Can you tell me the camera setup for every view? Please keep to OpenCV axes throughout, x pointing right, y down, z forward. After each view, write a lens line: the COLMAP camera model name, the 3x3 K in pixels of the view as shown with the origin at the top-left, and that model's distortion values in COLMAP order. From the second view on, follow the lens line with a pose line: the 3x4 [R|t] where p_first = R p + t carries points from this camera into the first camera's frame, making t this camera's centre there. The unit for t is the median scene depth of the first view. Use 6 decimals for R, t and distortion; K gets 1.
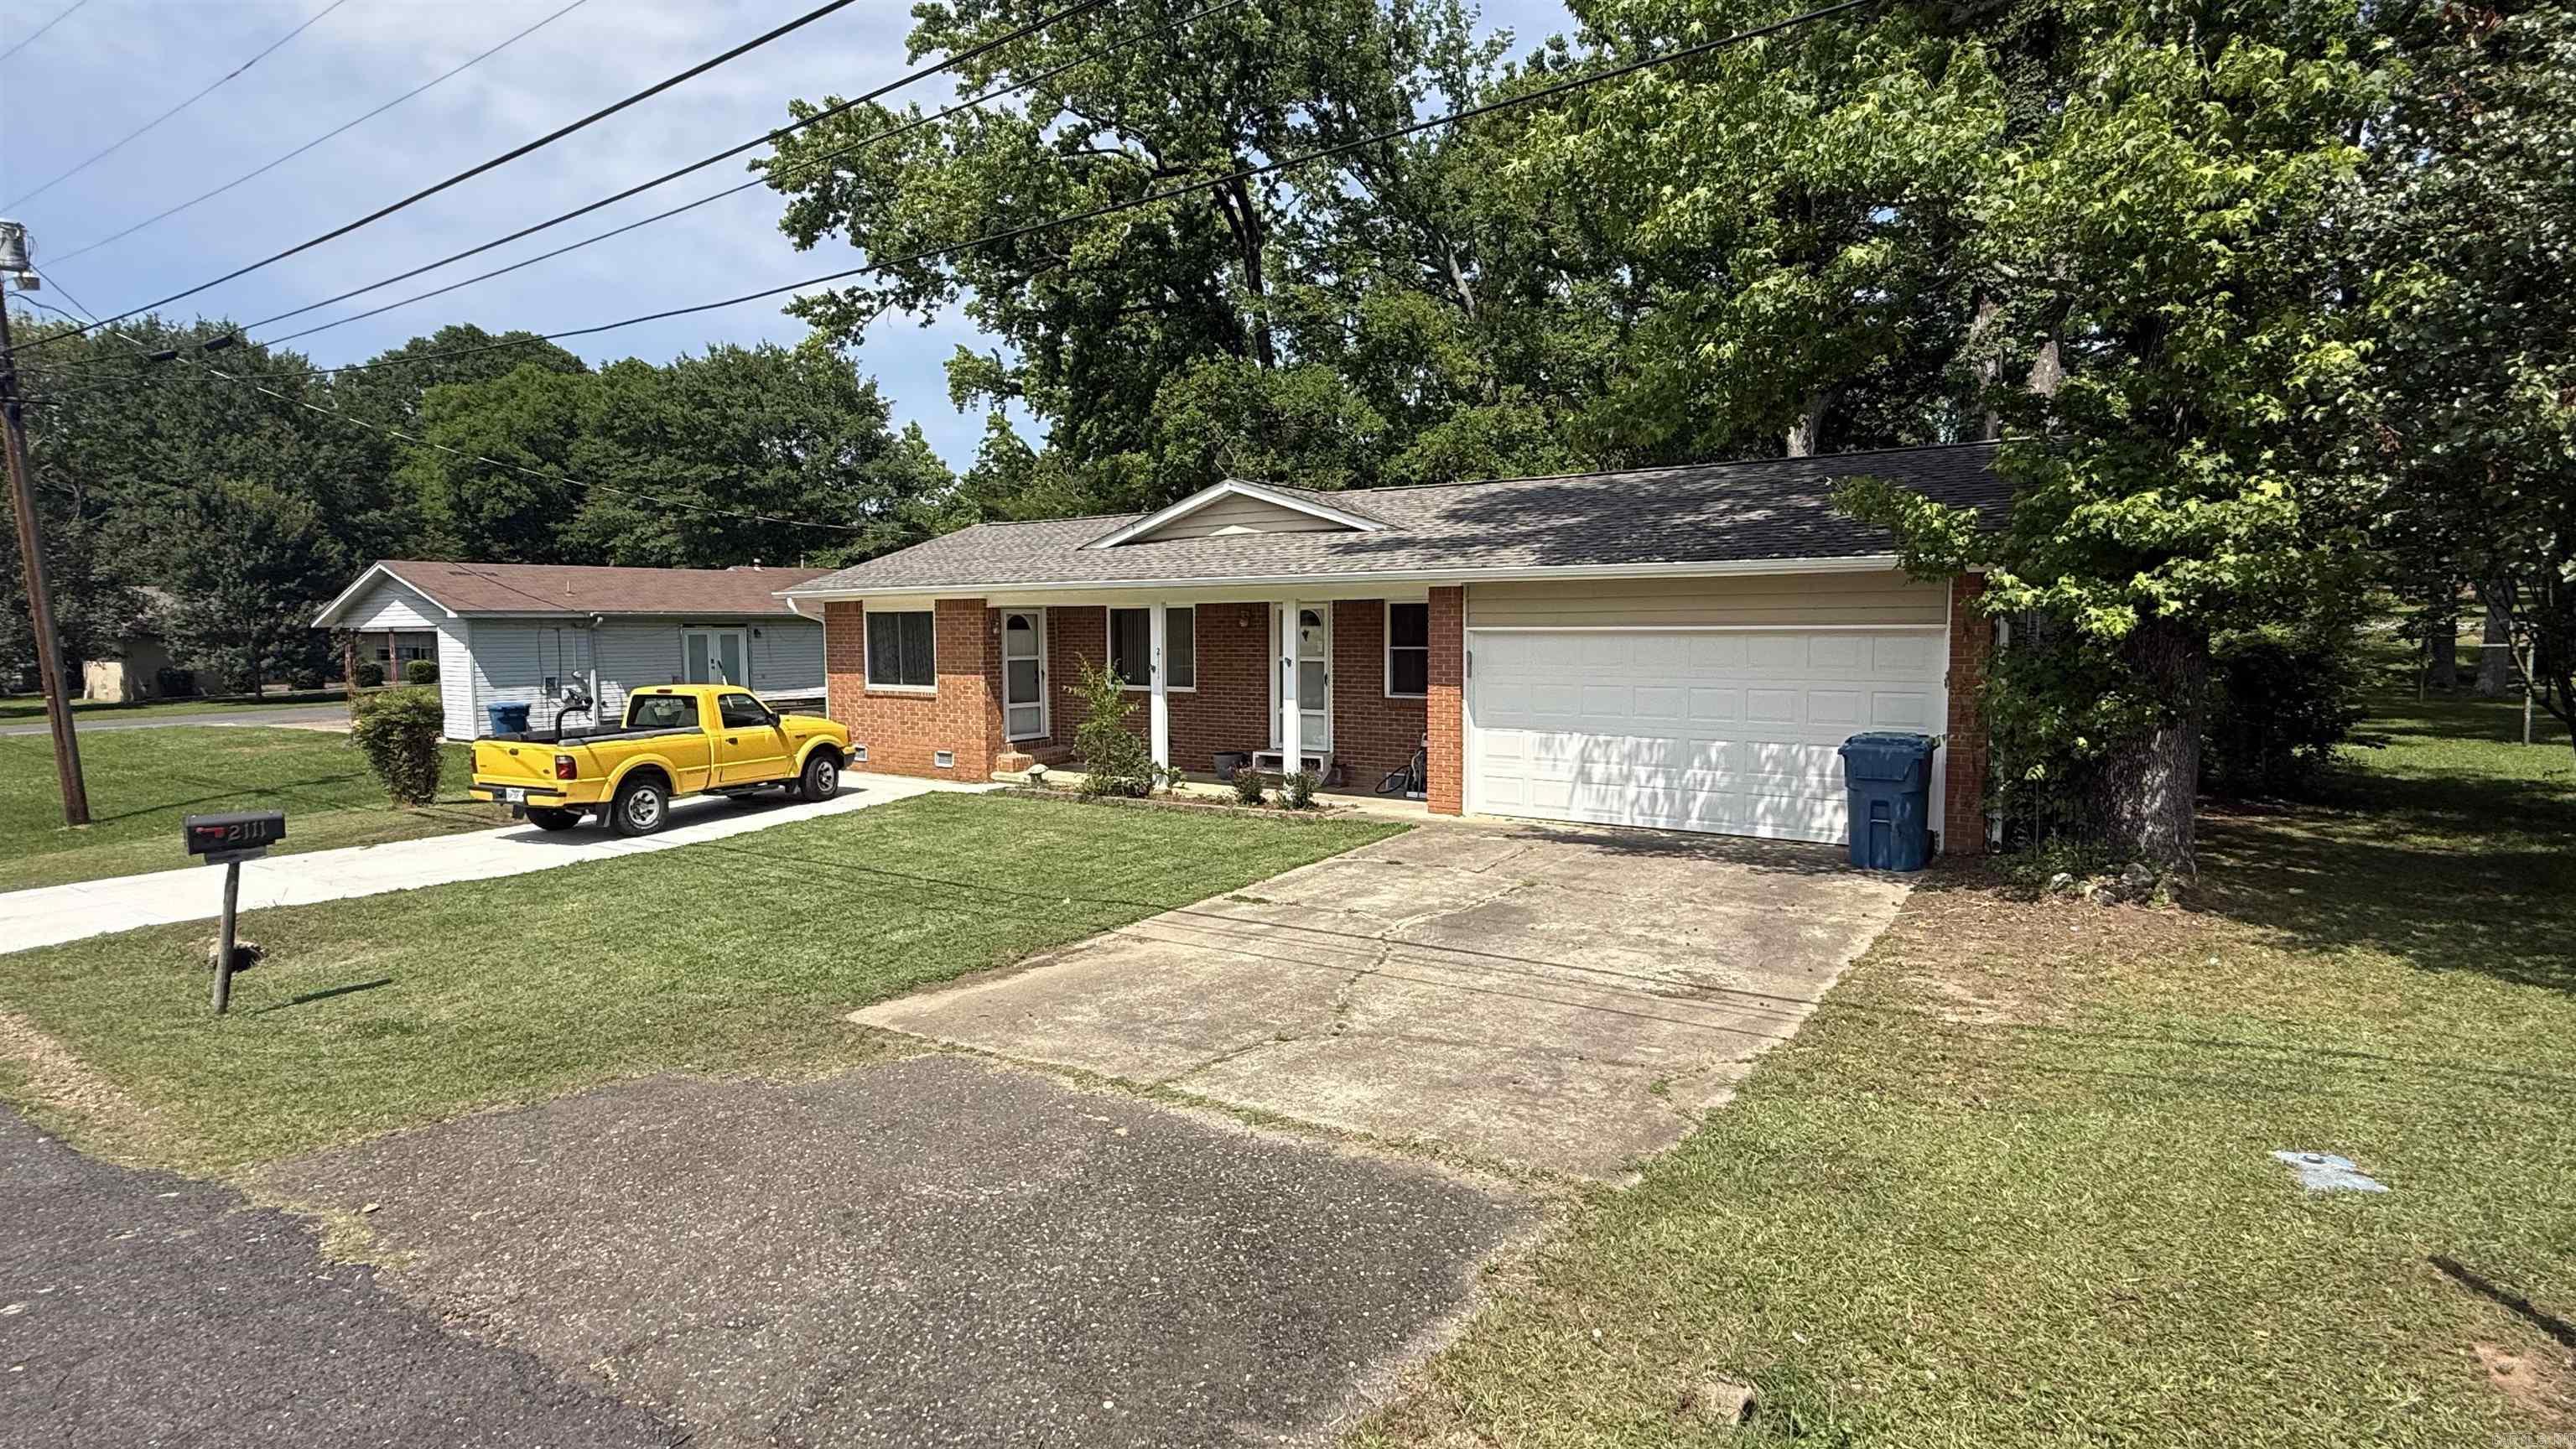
lens RADIAL K [[1270.2, 0, 1288.0], [0, 1270.2, 724.5], [0, 0, 1]] dist [0.000579, 0.000374]
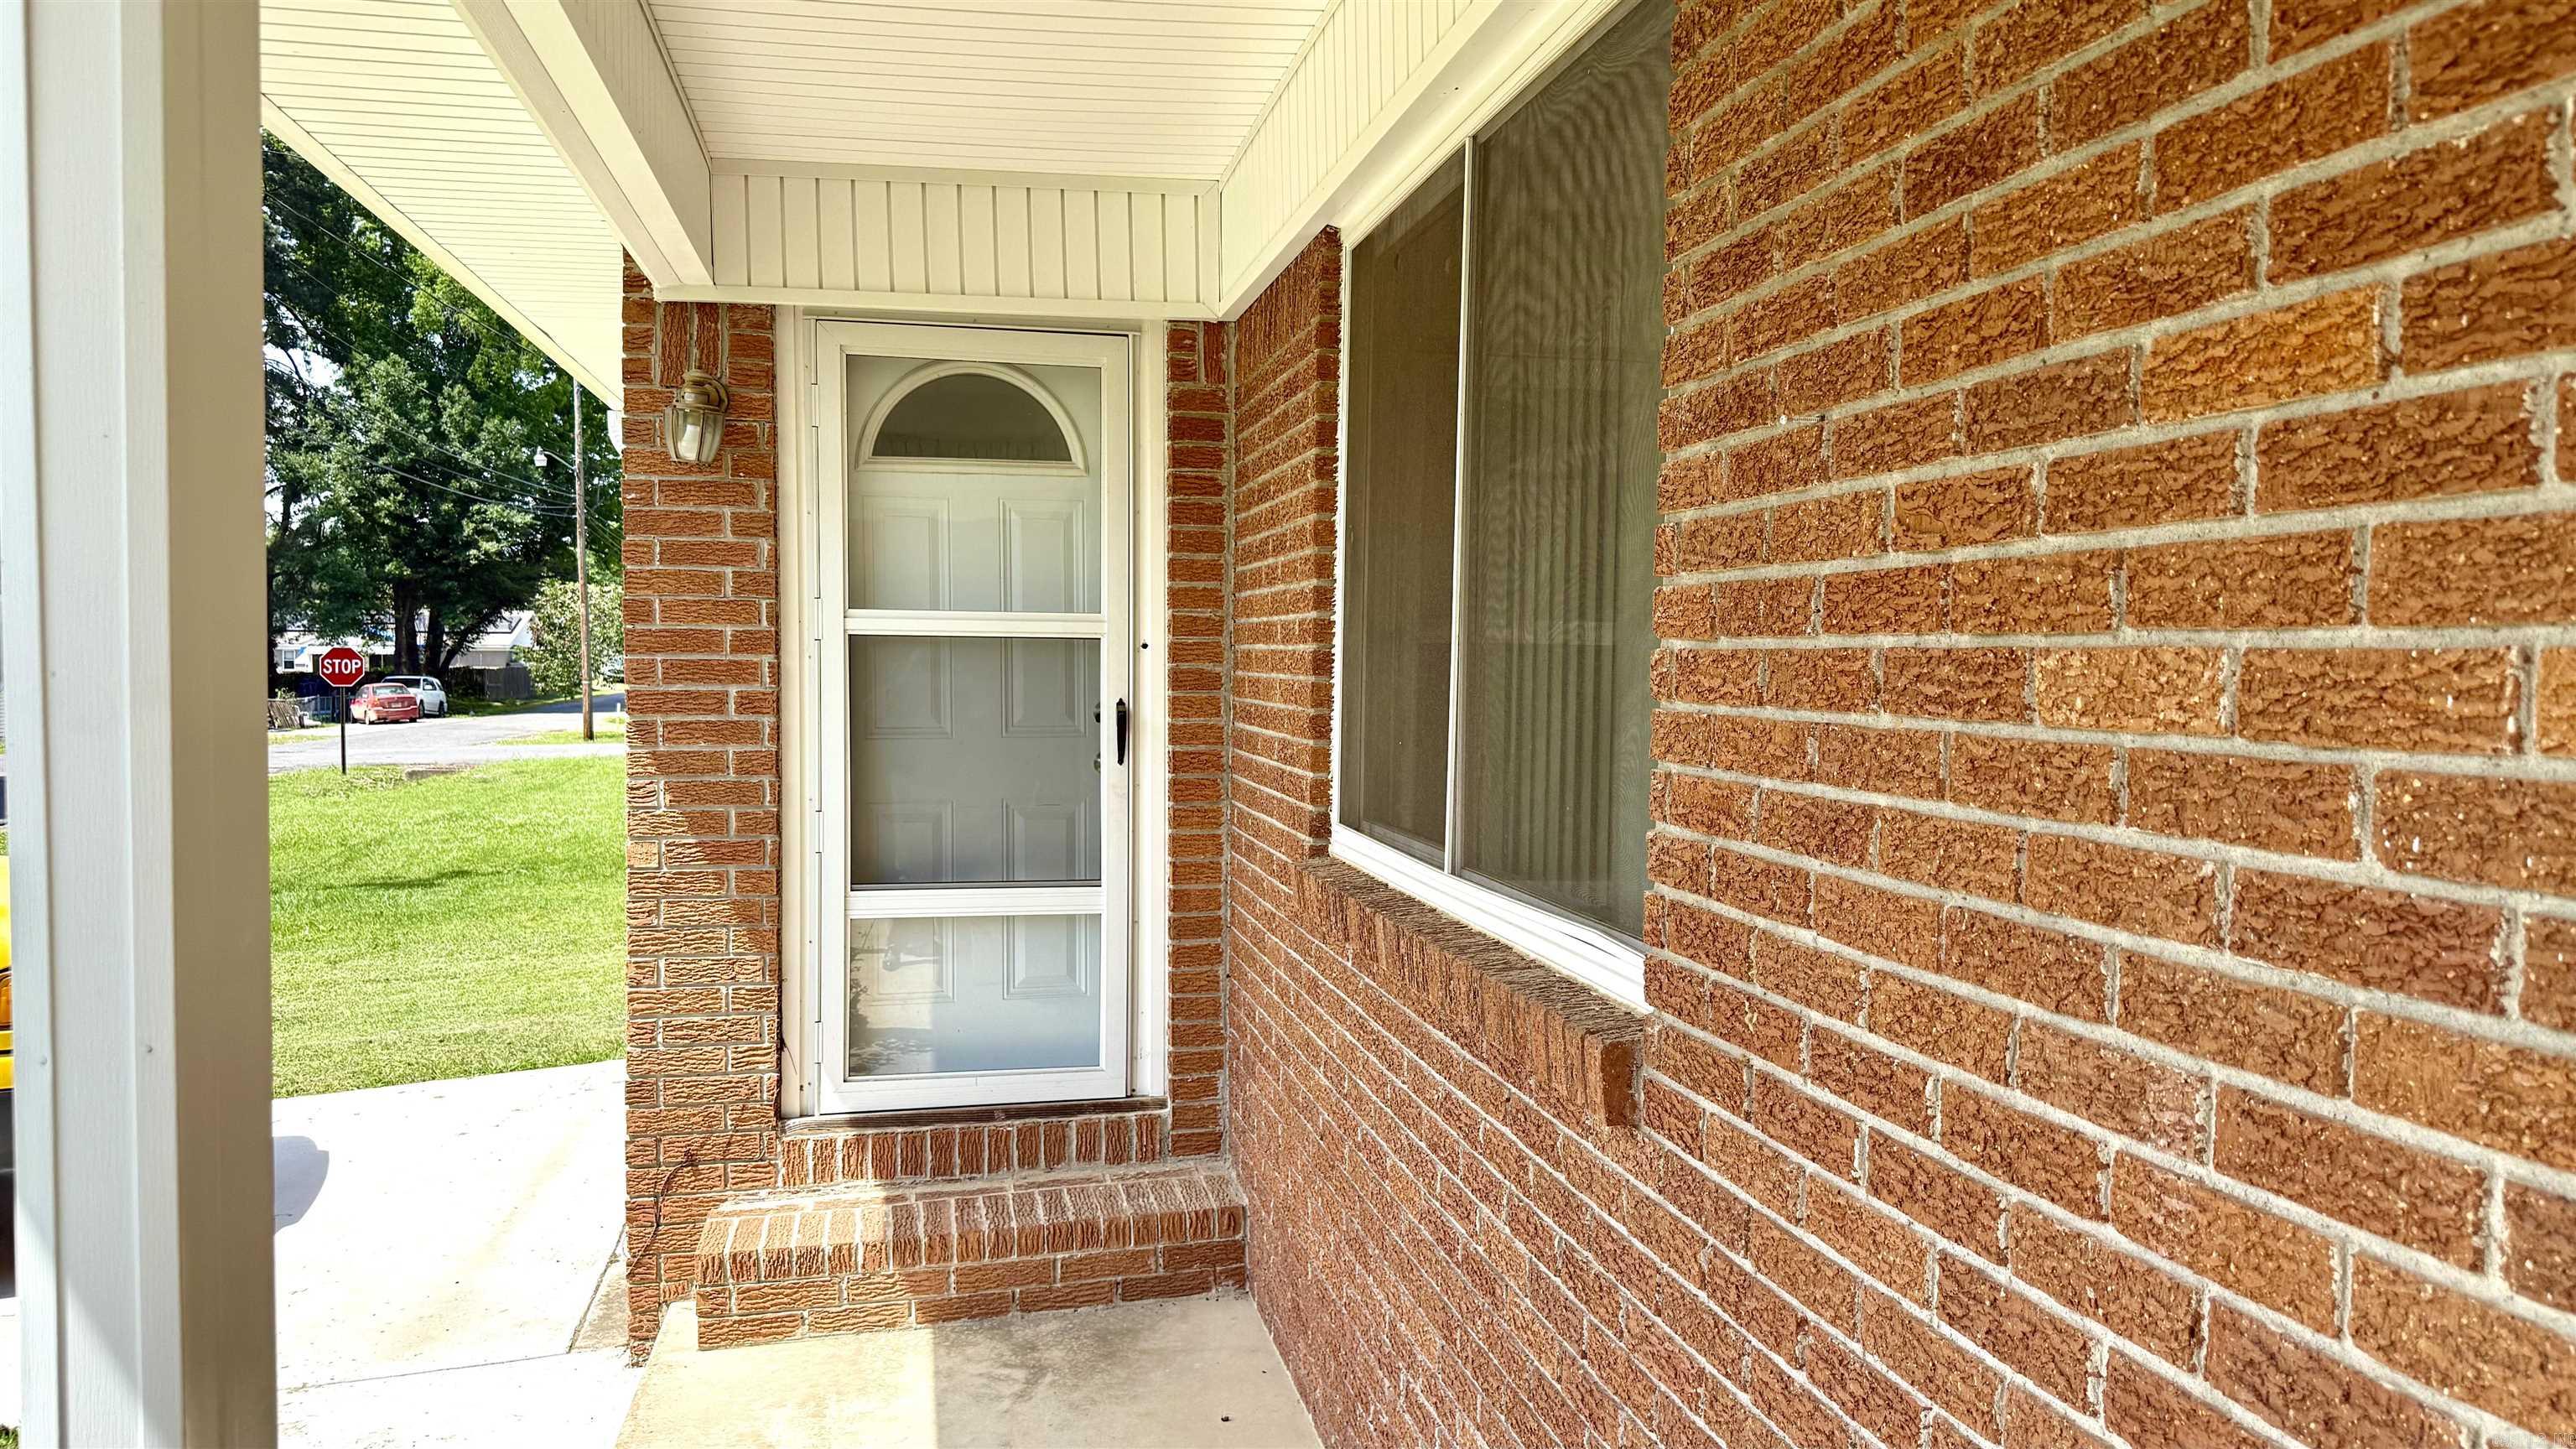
lens RADIAL K [[1814.3, 0, 1284.3], [0, 1814.3, 741.4], [0, 0, 1]] dist [0.077555, -0.105585]
pose [[0.719765, 0.046560, -0.692655, -0.017372], [-0.066890, 0.997757, -0.002439, -0.054353], [0.690988, 0.048088, 0.721265, 1.195472]]
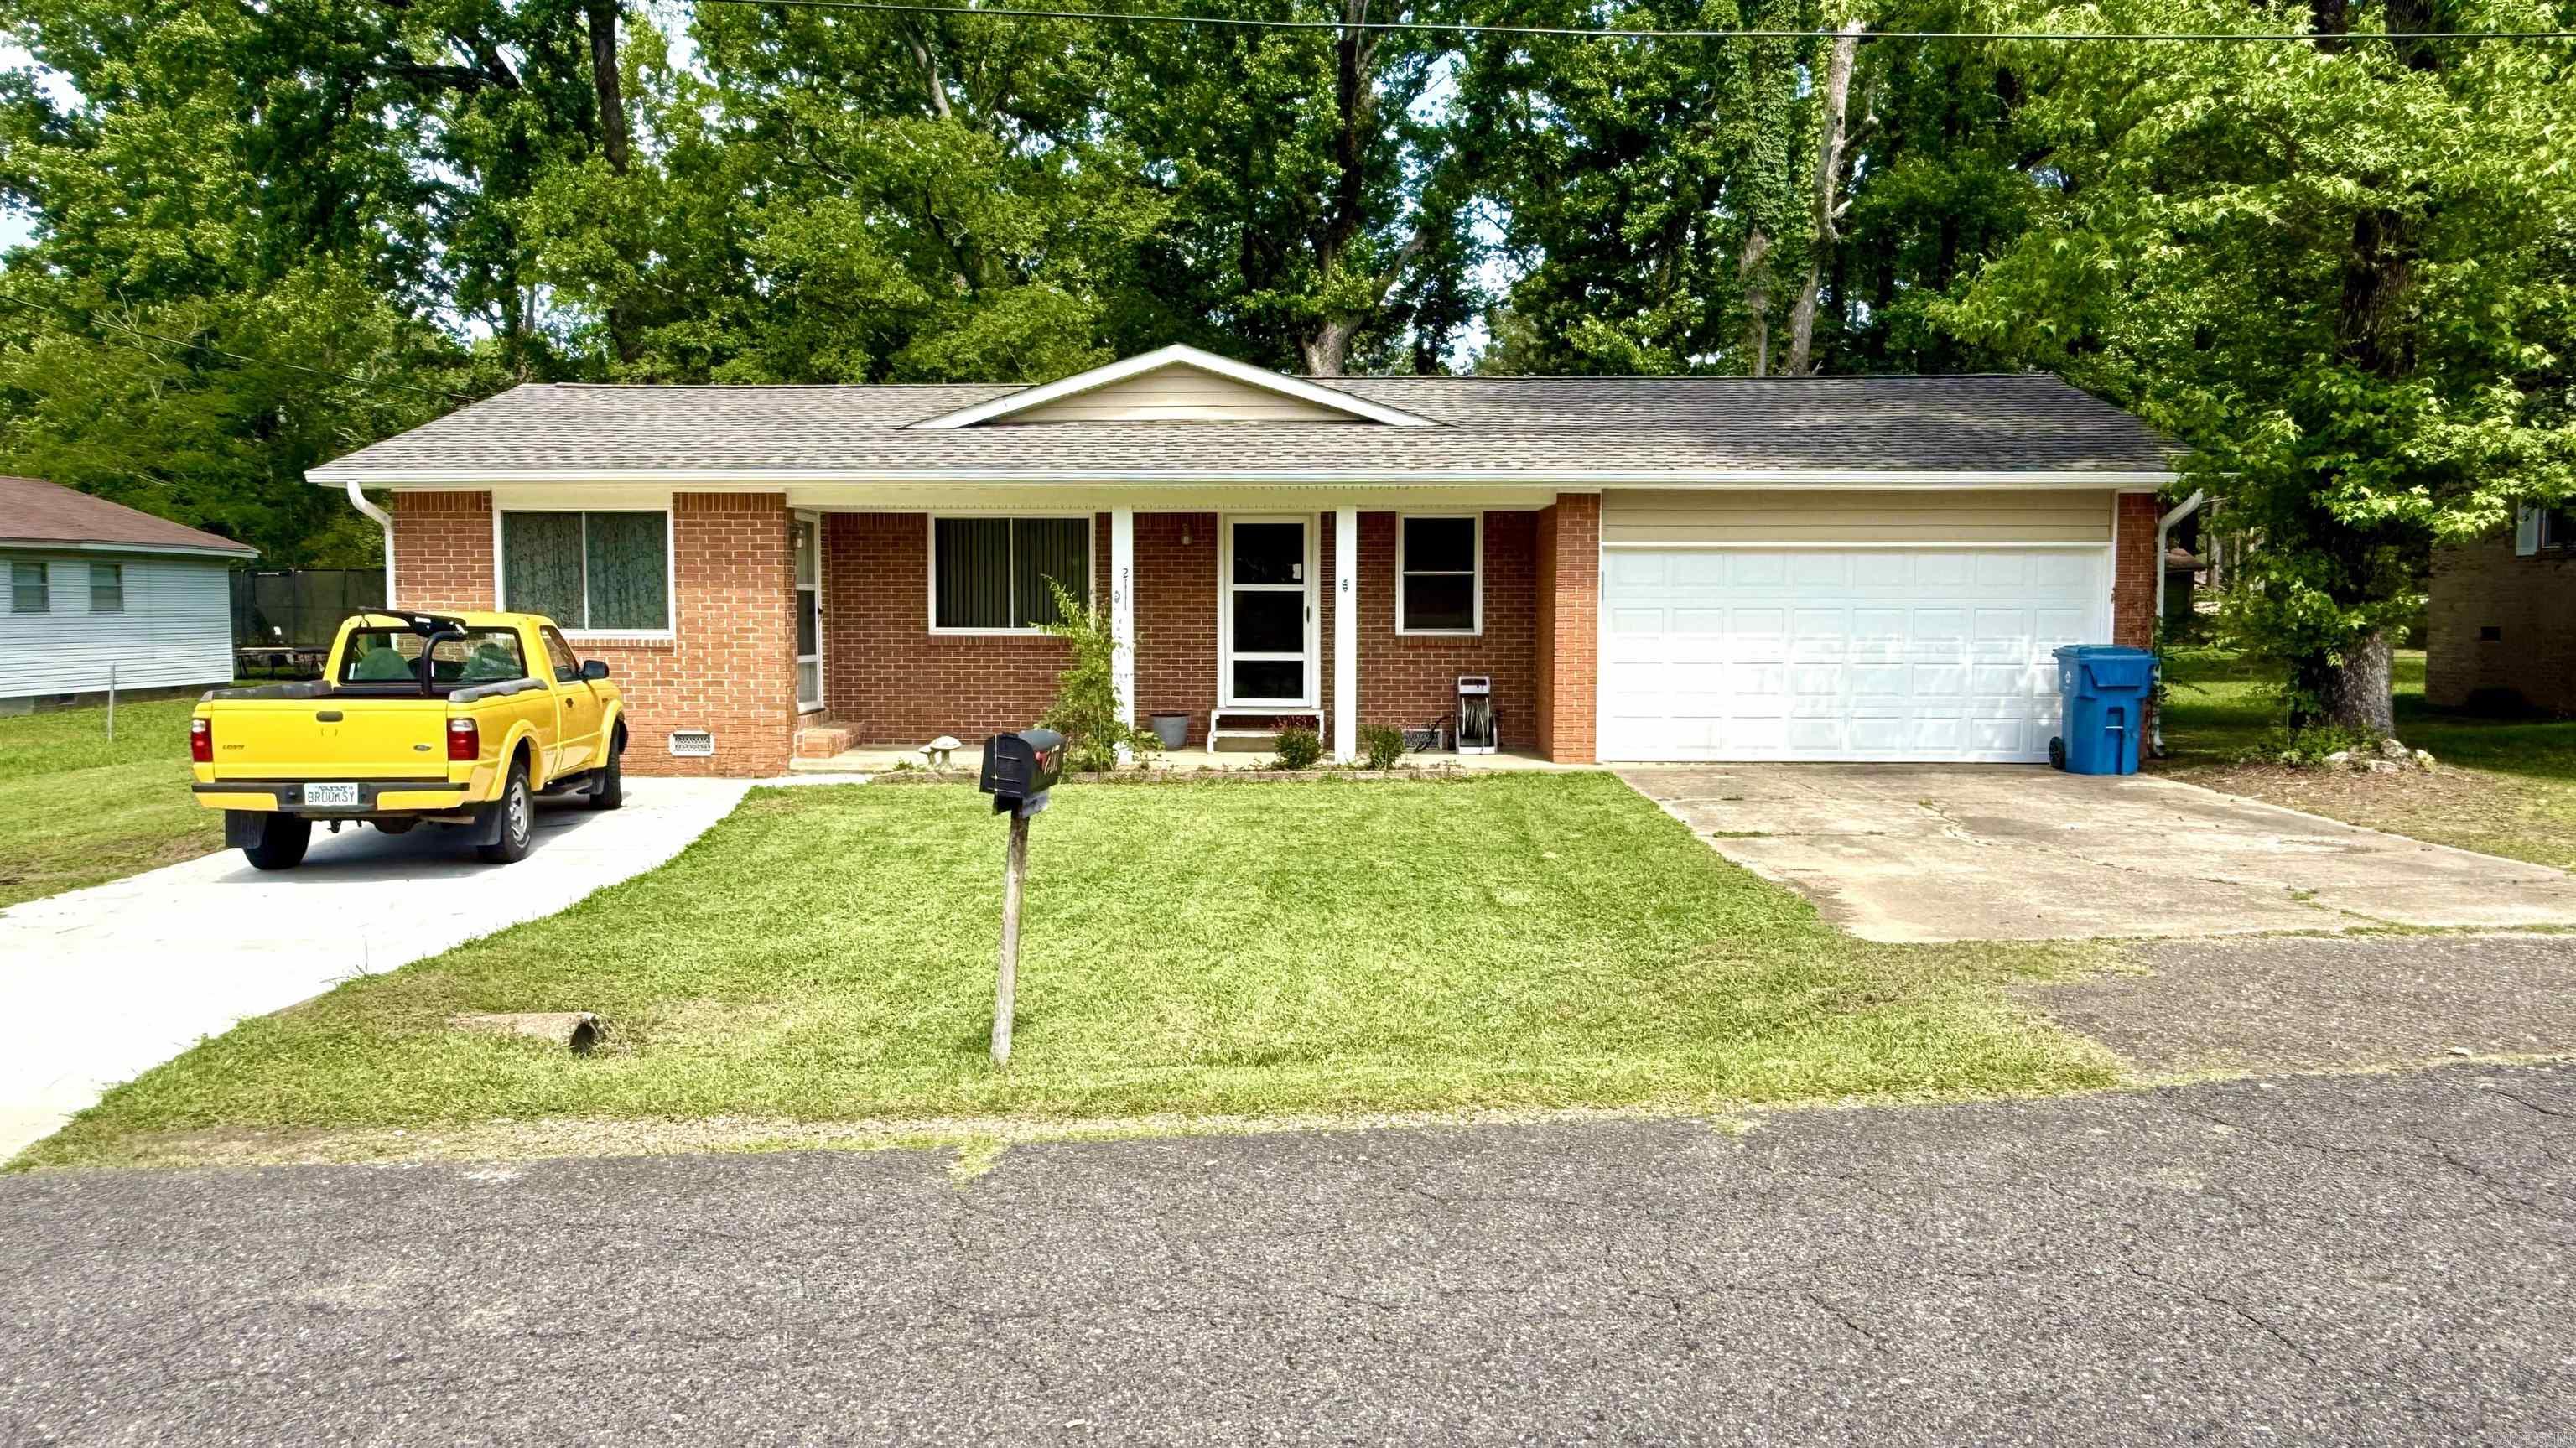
lens RADIAL K [[1714.2, 0, 1288.0], [0, 1714.2, 724.0], [0, 0, 1]] dist [-0.042487, 0.000311]
pose [[0.842605, -0.028729, 0.537765, -0.665803], [0.035224, 0.999378, -0.001802, 0.041319], [-0.537378, 0.020460, 0.843093, 0.161555]]
